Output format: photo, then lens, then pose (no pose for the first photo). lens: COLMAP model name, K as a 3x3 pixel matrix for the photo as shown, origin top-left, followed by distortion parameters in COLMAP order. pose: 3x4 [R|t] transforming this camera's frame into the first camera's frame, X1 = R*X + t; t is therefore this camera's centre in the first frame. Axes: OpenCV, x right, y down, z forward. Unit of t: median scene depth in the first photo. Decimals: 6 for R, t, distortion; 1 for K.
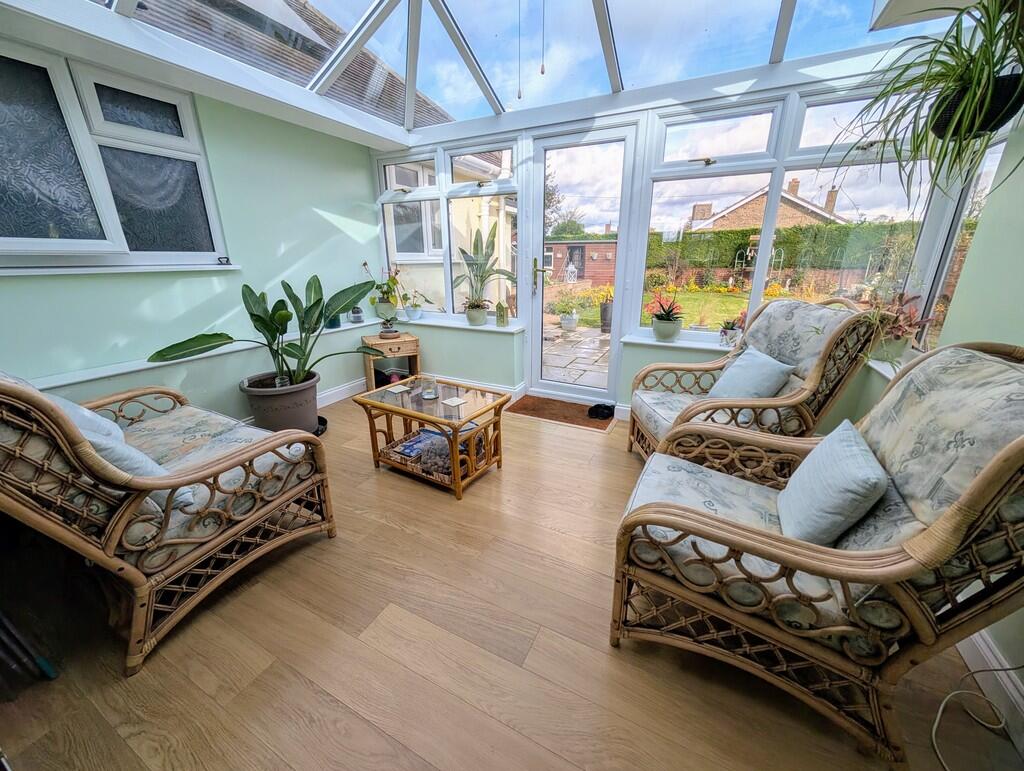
lens RADIAL K [[387.8, 0, 513.9], [0, 387.8, 382.0], [0, 0, 1]] dist [-0.000233, -0.000066]
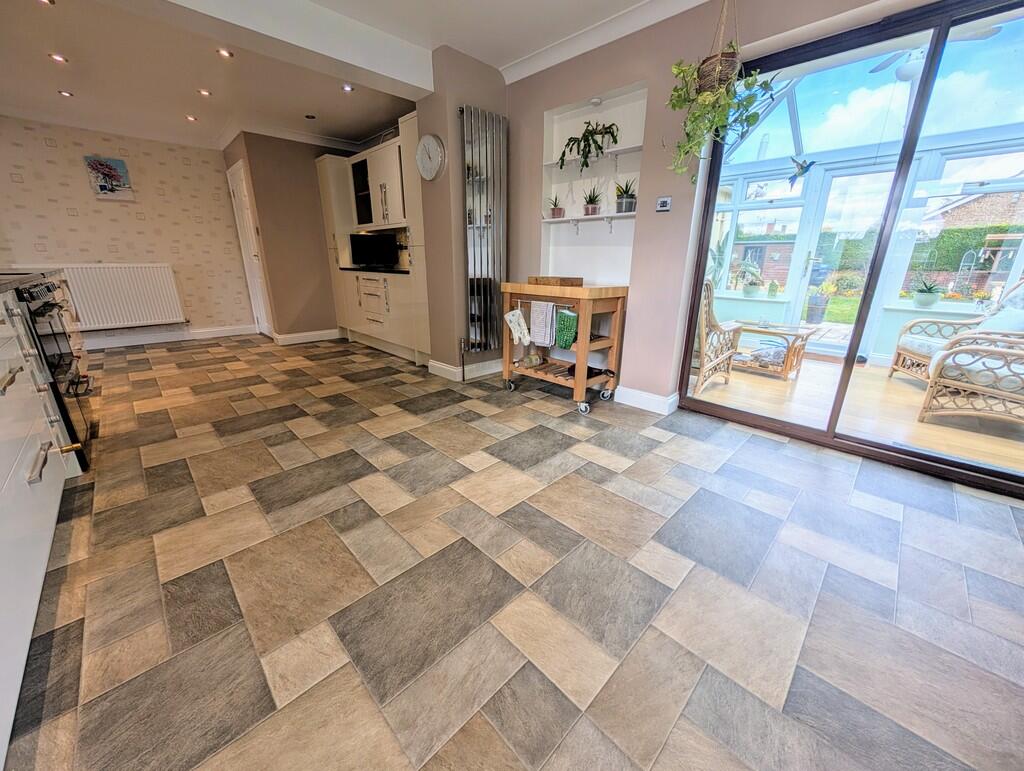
lens RADIAL K [[387.8, 0, 513.9], [0, 387.8, 382.0], [0, 0, 1]] dist [-0.000233, -0.000066]
pose [[0.948243, 0.104994, -0.299685, -0.640129], [-0.106438, 0.994252, 0.011551, 0.338671], [0.299175, 0.020945, 0.953968, -0.882099]]
